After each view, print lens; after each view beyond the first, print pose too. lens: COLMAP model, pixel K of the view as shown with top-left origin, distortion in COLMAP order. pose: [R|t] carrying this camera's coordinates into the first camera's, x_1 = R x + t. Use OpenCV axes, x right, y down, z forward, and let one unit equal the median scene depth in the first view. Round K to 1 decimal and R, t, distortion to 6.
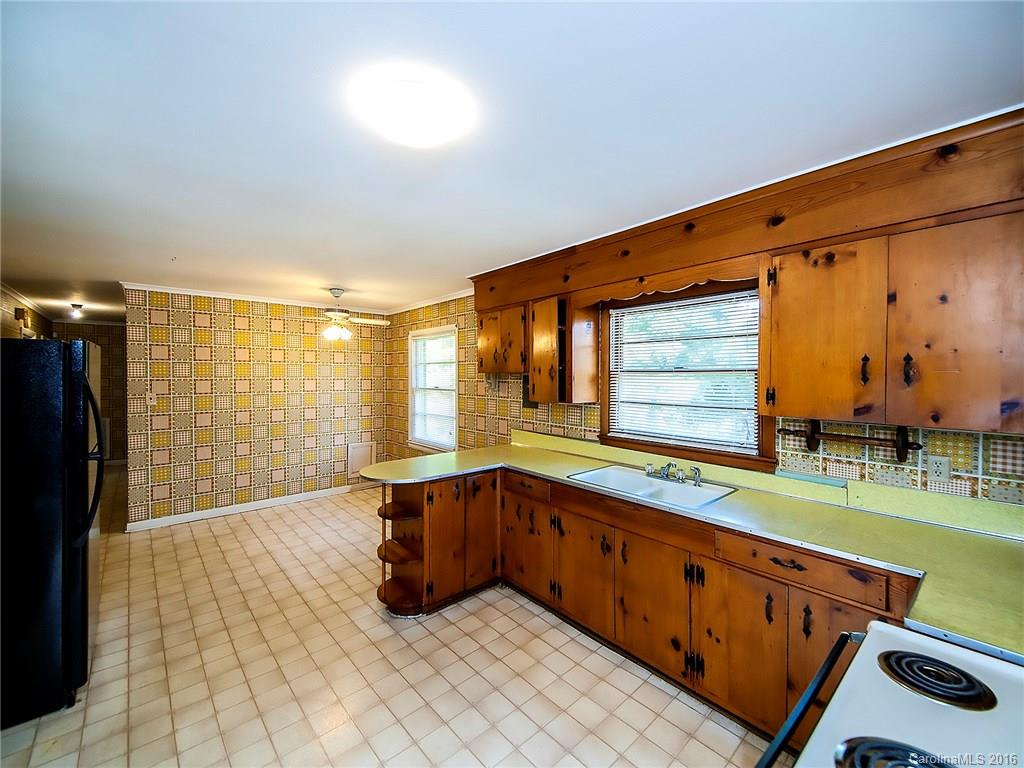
lens RADIAL K [[424.0, 0, 513.4], [0, 424.0, 377.5], [0, 0, 1]] dist [0.008131, -0.002920]
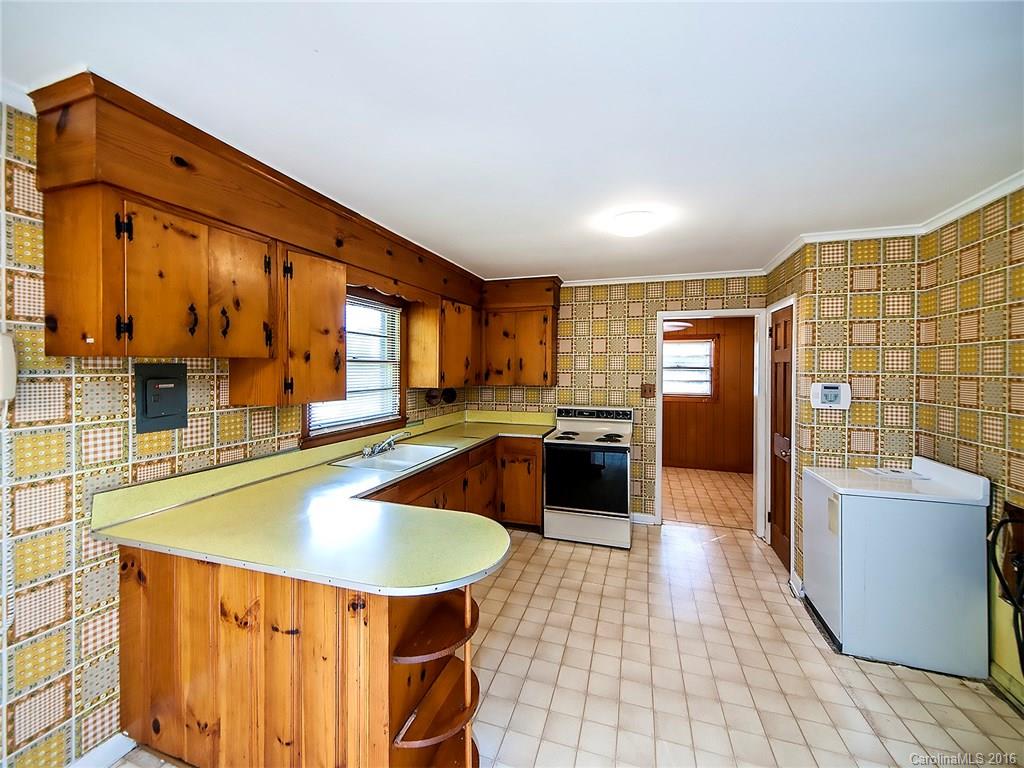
lens RADIAL K [[424.0, 0, 502.1], [0, 424.0, 368.8], [0, 0, 1]] dist [0.008131, -0.002920]
pose [[-0.500280, -0.006206, 0.865842, -0.619432], [0.000812, 0.999971, 0.007636, -0.002088], [-0.865863, 0.004523, -0.500260, 0.977660]]
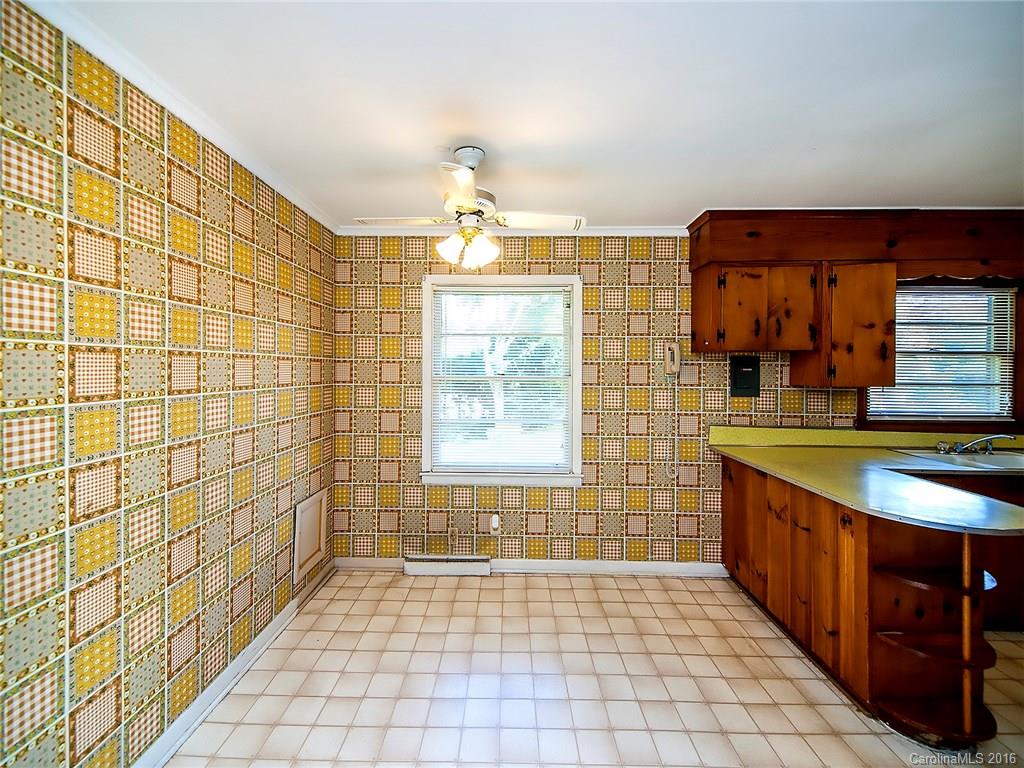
lens RADIAL K [[424.0, 0, 509.6], [0, 424.0, 371.6], [0, 0, 1]] dist [0.008131, -0.002920]
pose [[0.670569, -0.003016, 0.741841, -0.908105], [-0.000715, 0.999989, 0.004712, 0.022997], [-0.741846, -0.003690, 0.670560, 0.855928]]
